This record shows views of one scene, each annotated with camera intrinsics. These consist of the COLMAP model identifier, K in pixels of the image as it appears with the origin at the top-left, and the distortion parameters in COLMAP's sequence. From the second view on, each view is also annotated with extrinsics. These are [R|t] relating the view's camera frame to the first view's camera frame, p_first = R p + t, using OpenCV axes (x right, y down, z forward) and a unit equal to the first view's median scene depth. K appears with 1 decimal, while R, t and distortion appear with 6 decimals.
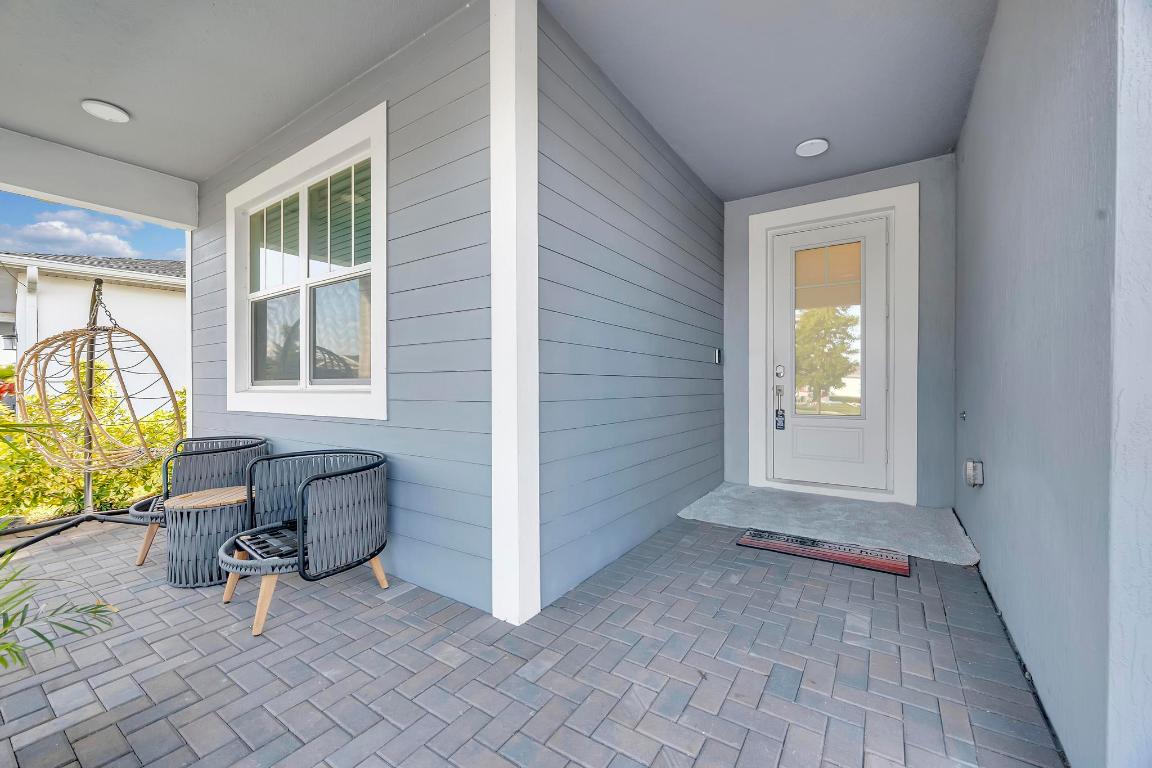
lens RADIAL K [[453.7, 0, 576.3], [0, 453.7, 378.4], [0, 0, 1]] dist [-0.002128, 0.000380]
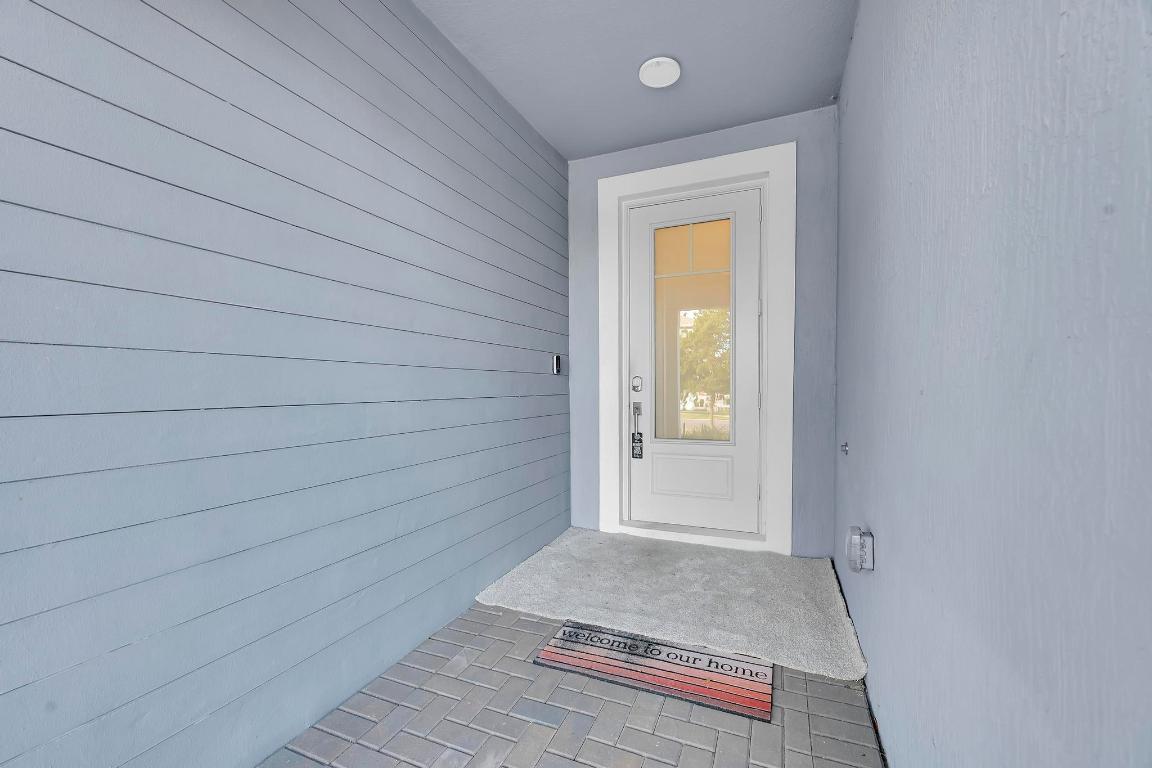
lens RADIAL K [[453.7, 0, 579.2], [0, 453.7, 393.0], [0, 0, 1]] dist [-0.002128, 0.000380]
pose [[0.982996, -0.012097, 0.183229, 0.244331], [0.007466, 0.999636, 0.025942, -0.024477], [-0.183476, -0.024133, 0.982728, 0.295566]]
